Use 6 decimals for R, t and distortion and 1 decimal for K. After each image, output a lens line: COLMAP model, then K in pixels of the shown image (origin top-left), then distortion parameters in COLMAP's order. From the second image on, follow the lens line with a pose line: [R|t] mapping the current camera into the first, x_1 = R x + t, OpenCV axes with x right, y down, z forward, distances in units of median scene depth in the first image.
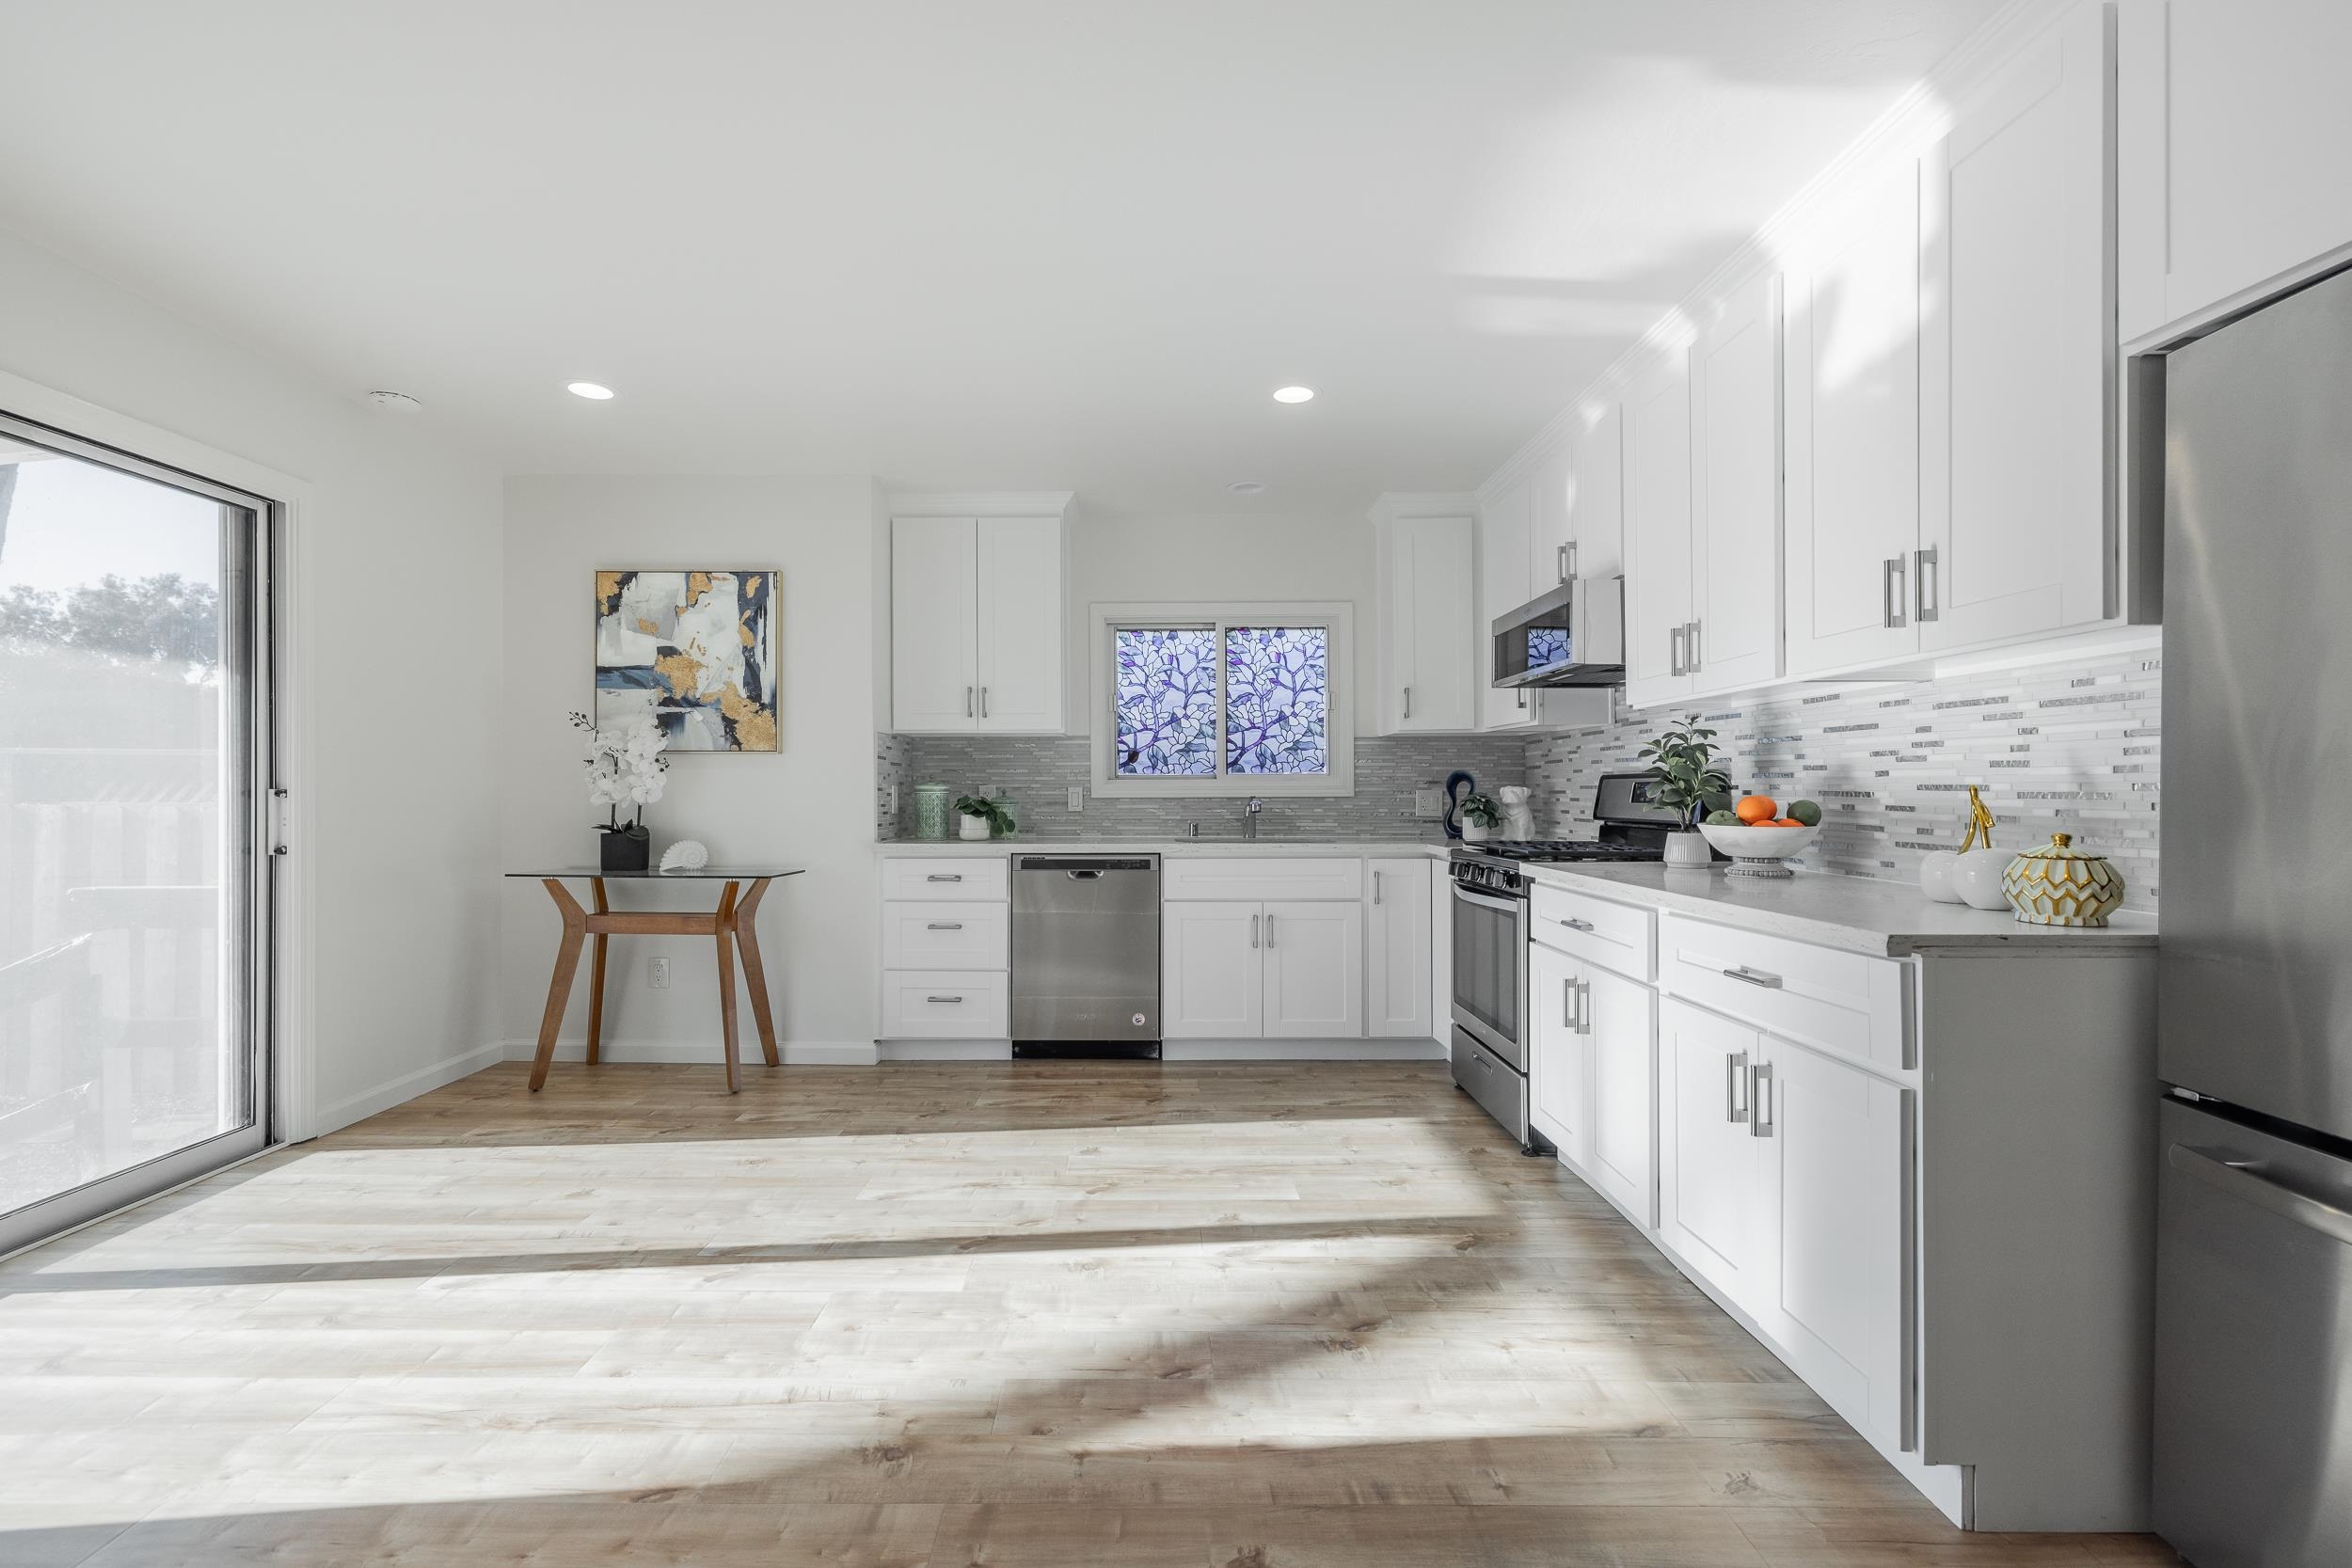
lens RADIAL K [[1002.2, 0, 1171.5], [0, 1002.2, 787.8], [0, 0, 1]] dist [-0.001456, 0.000195]
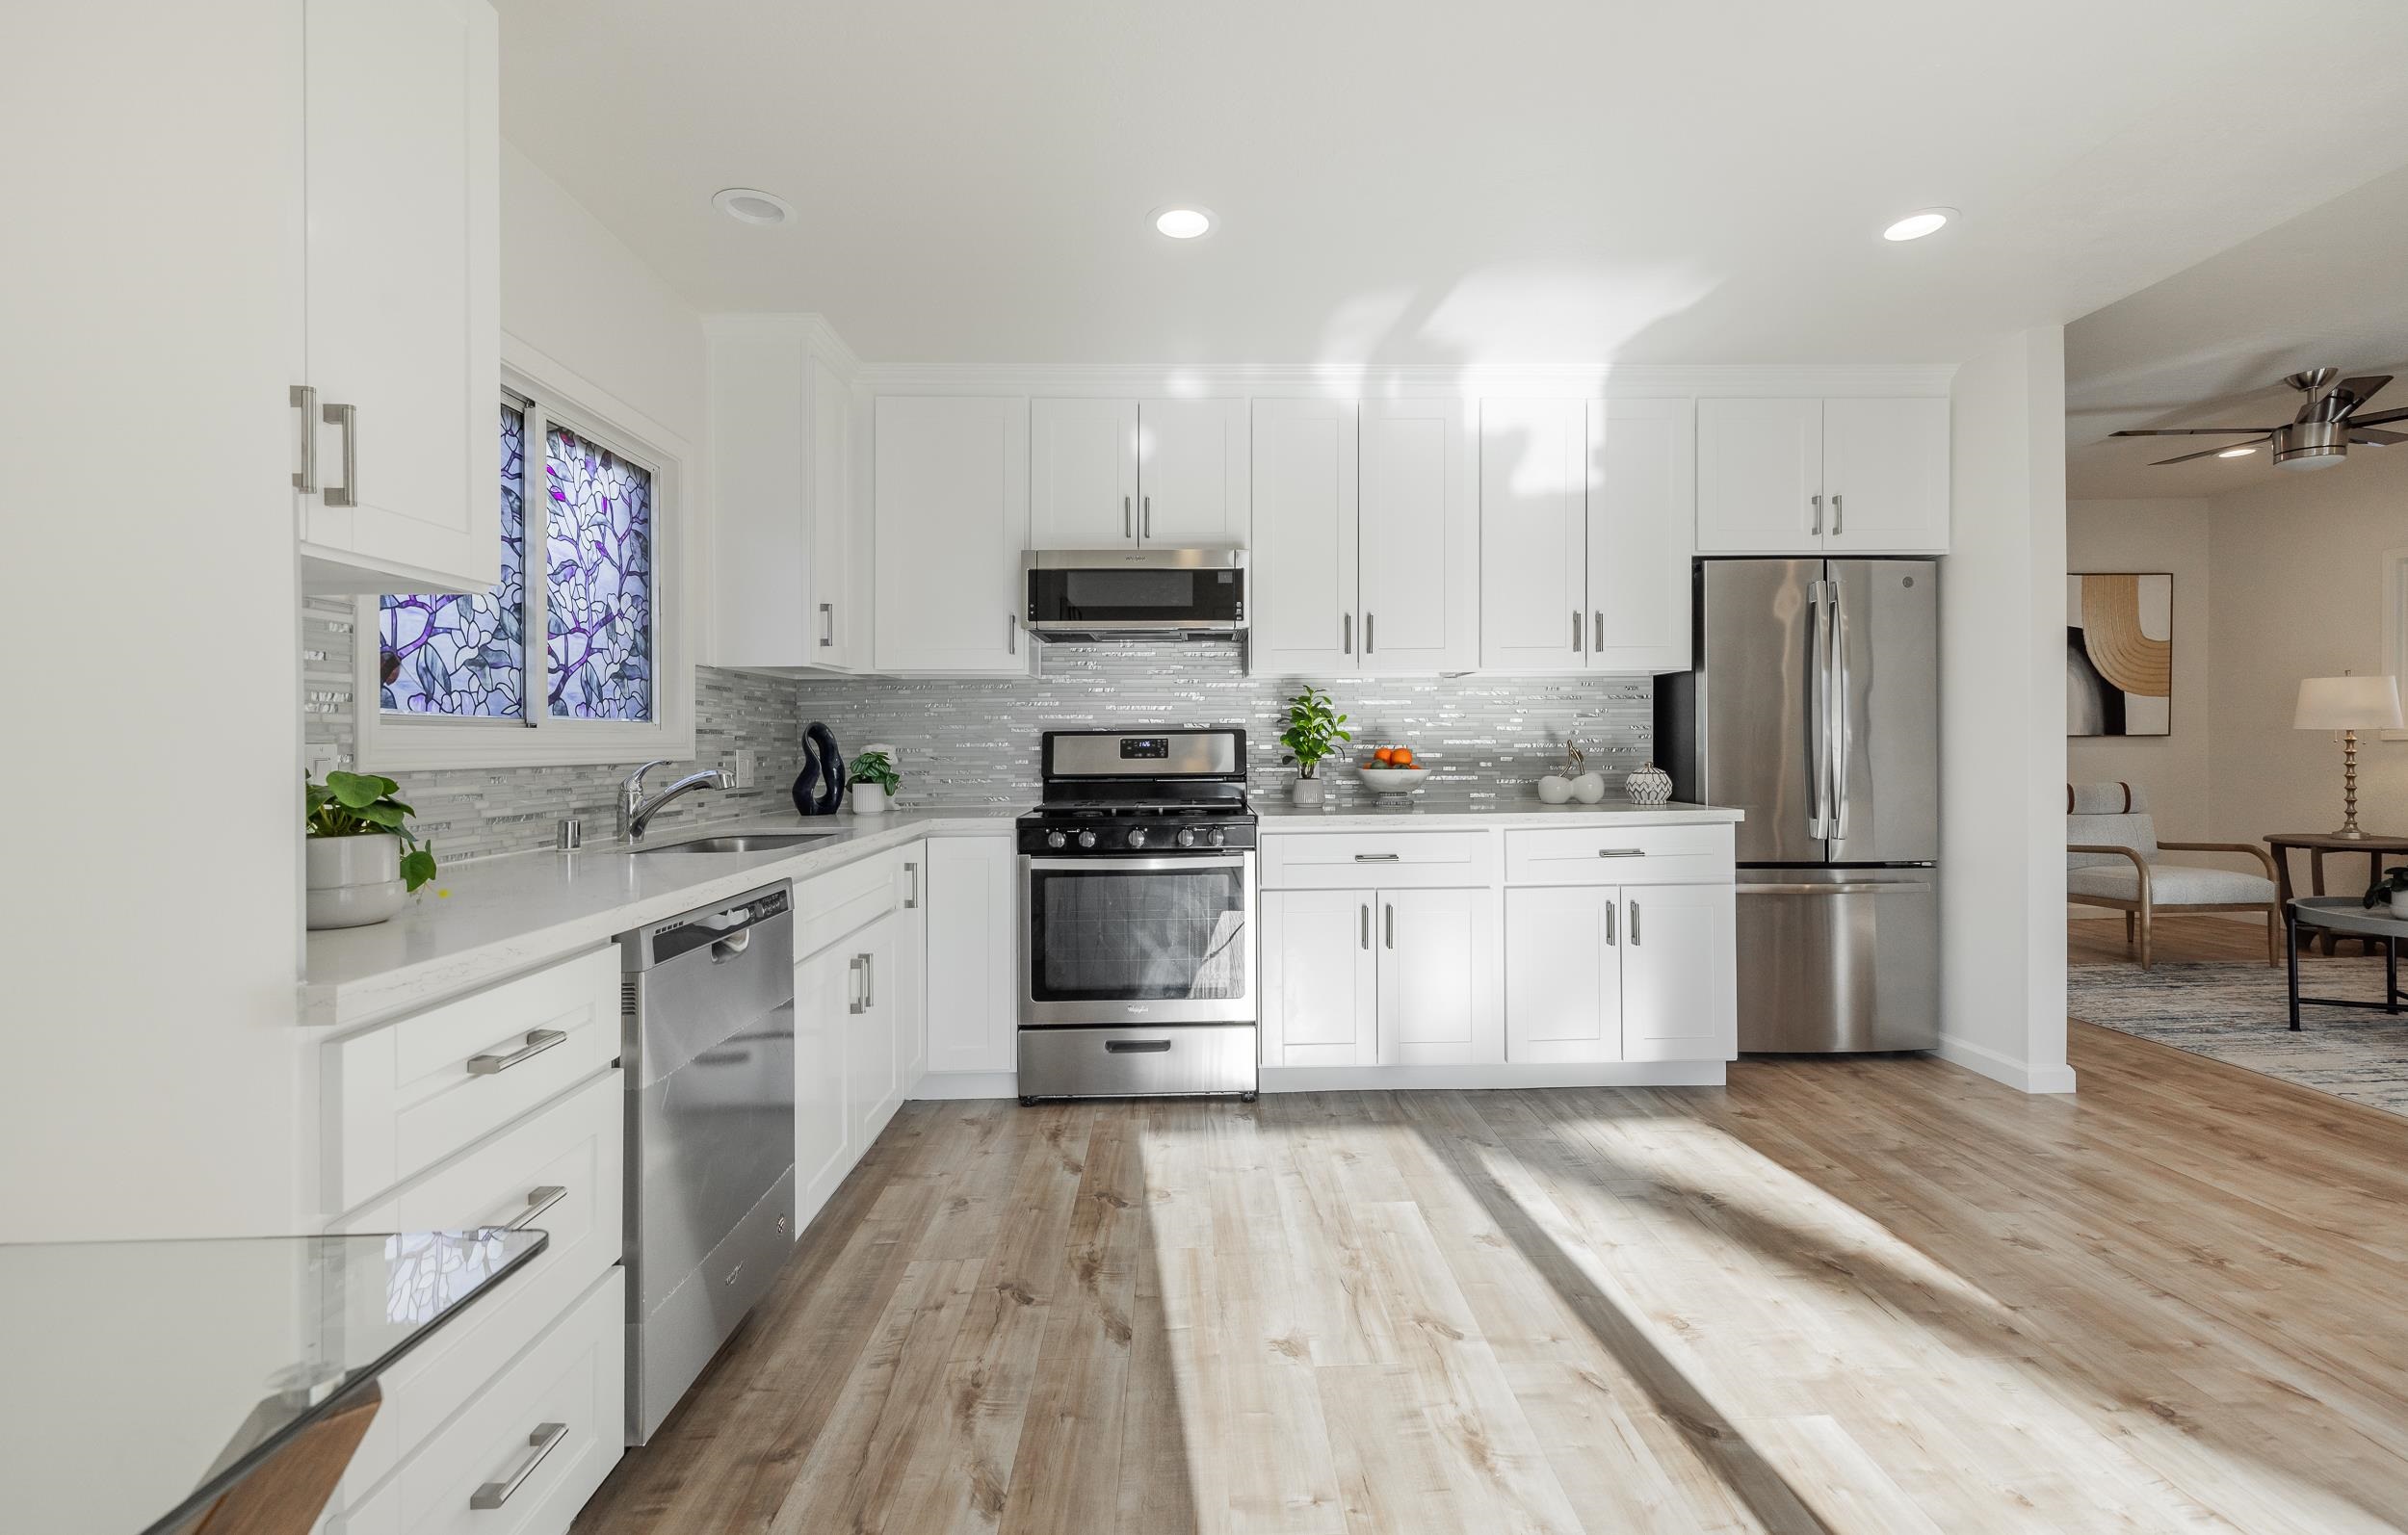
lens RADIAL K [[1031.4, 0, 1198.3], [0, 1031.4, 750.6], [0, 0, 1]] dist [-0.001280, 0.000229]
pose [[-0.004893, -0.001935, 0.999986, -0.651945], [0.008454, 0.999962, 0.001976, 0.005500], [-0.999952, 0.008463, -0.004876, 0.990188]]
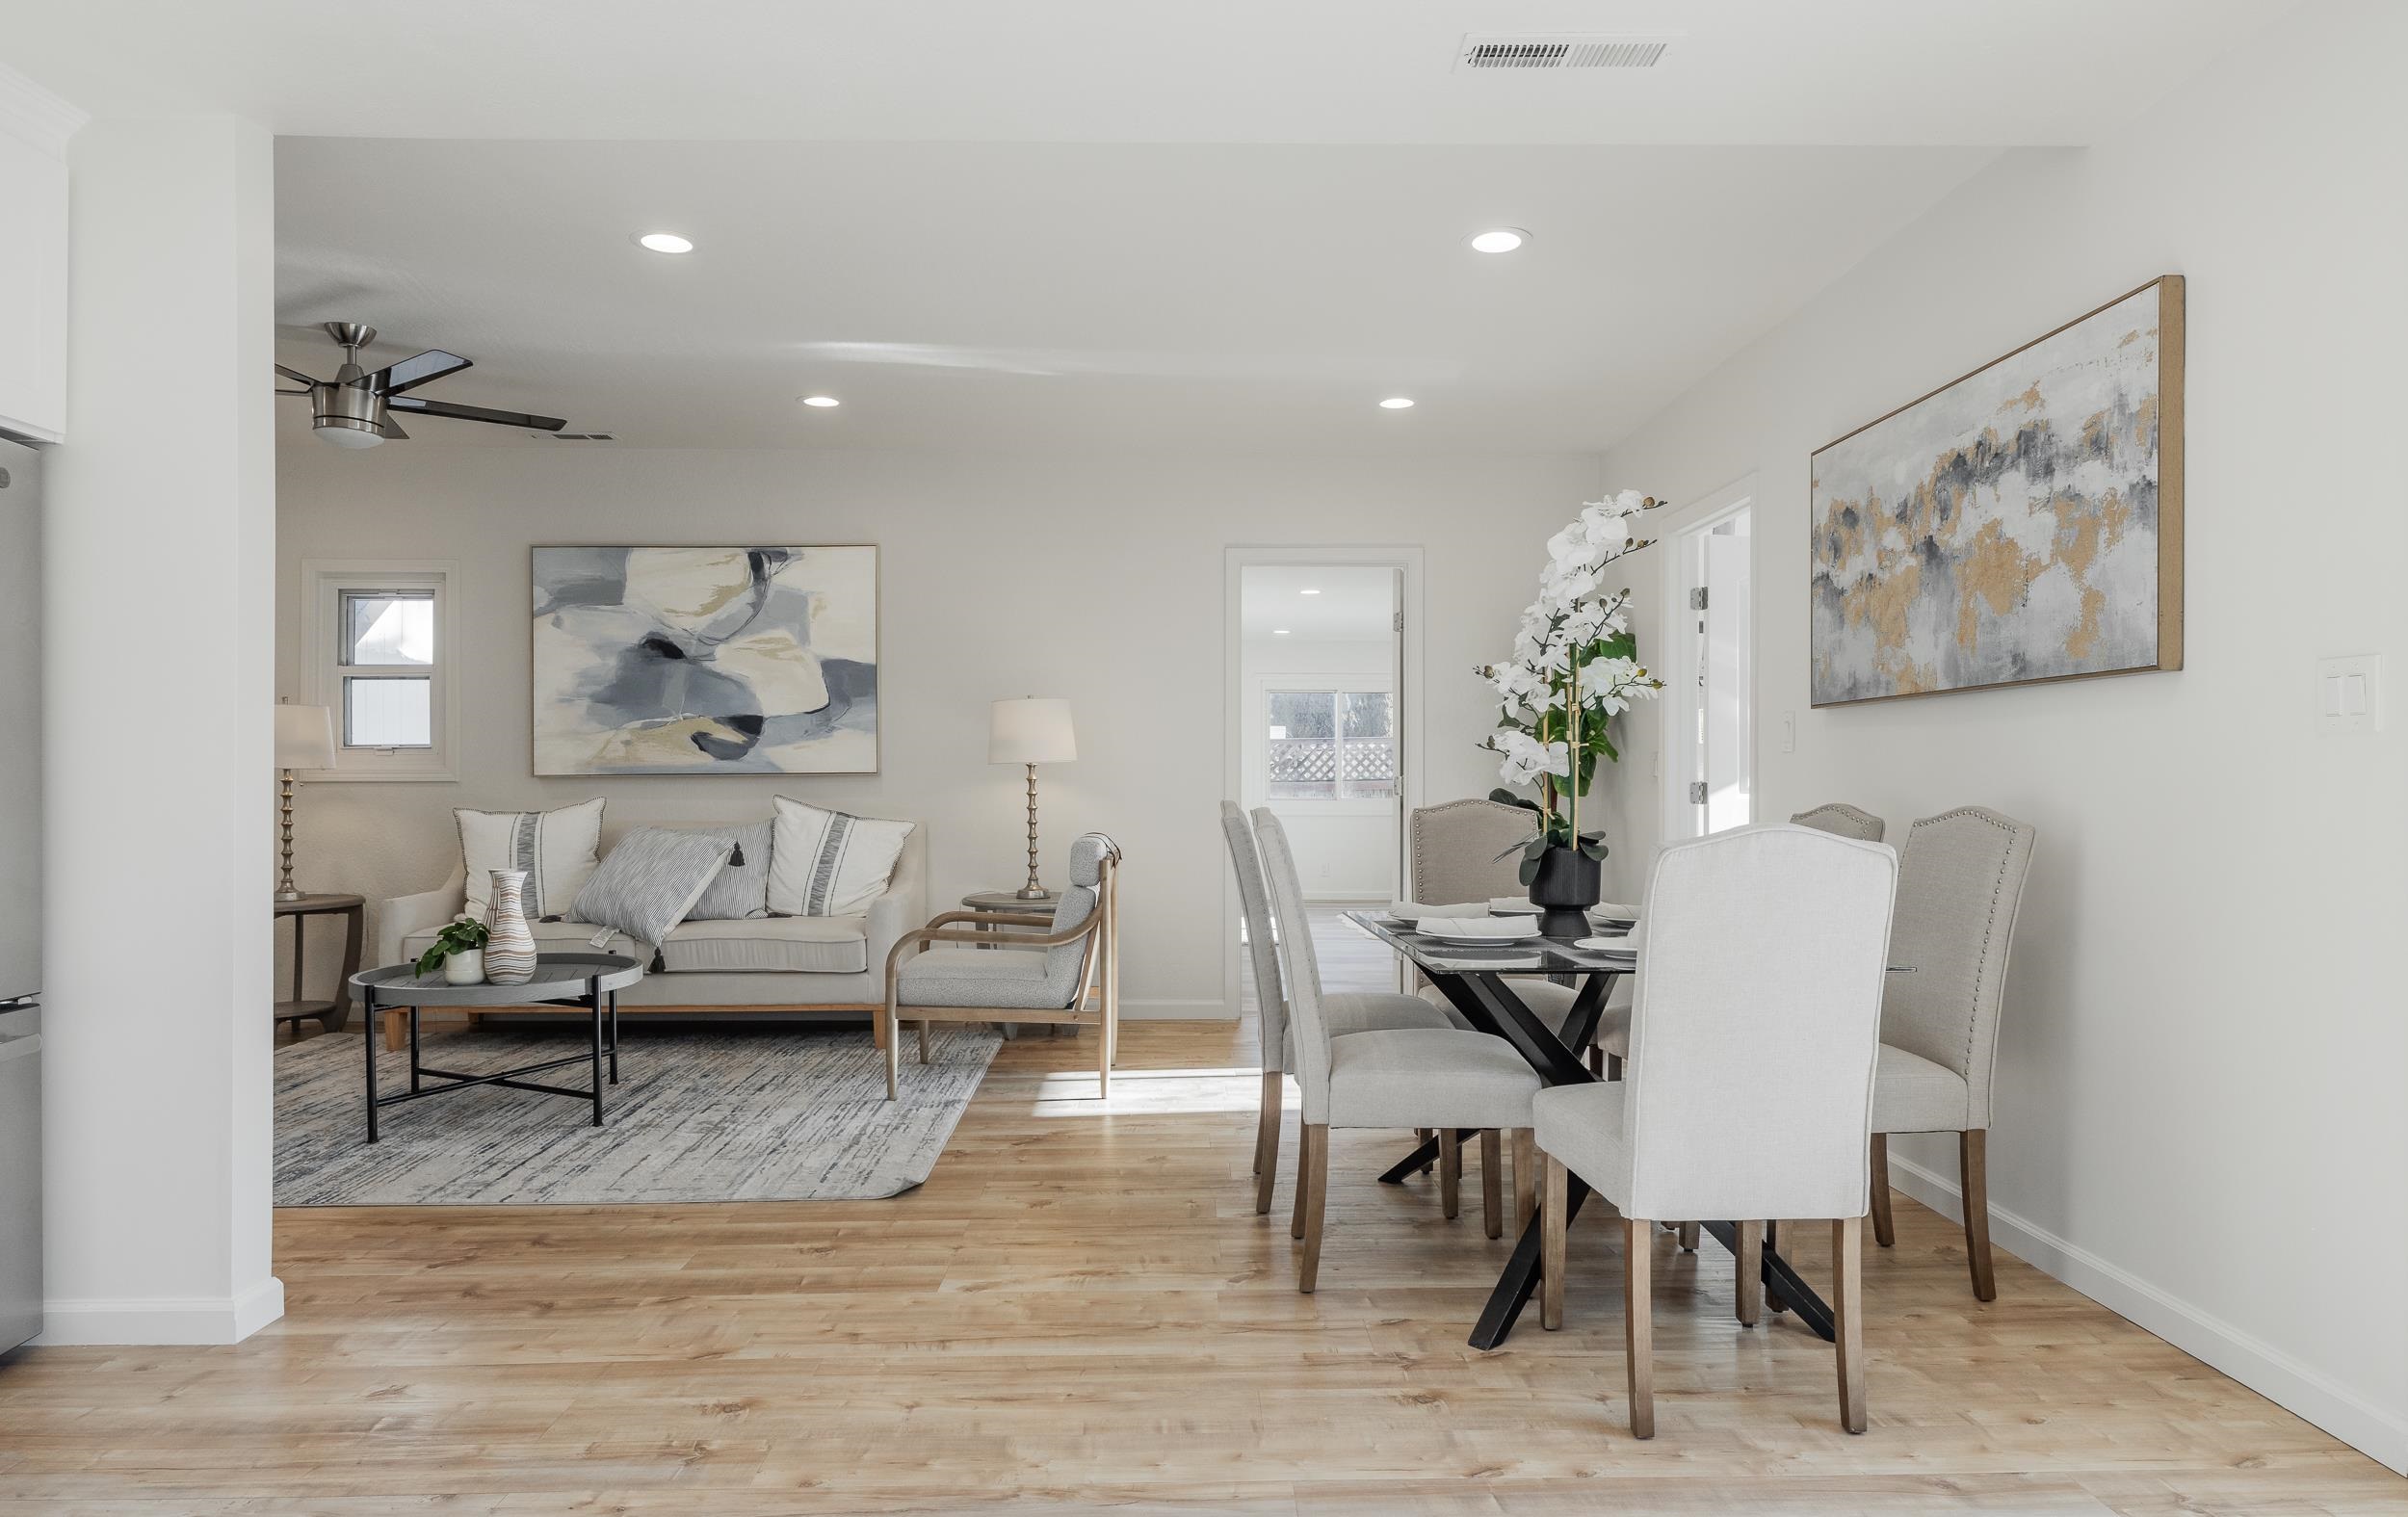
lens RADIAL K [[1436.8, 0, 1199.4], [0, 1436.8, 774.7], [0, 0, 1]] dist [-0.001153, 0.000977]
pose [[-0.999979, 0.001526, -0.006353, -0.263922], [0.001562, 0.999982, -0.005726, 0.011119], [0.006344, -0.005736, -0.999963, 1.044555]]
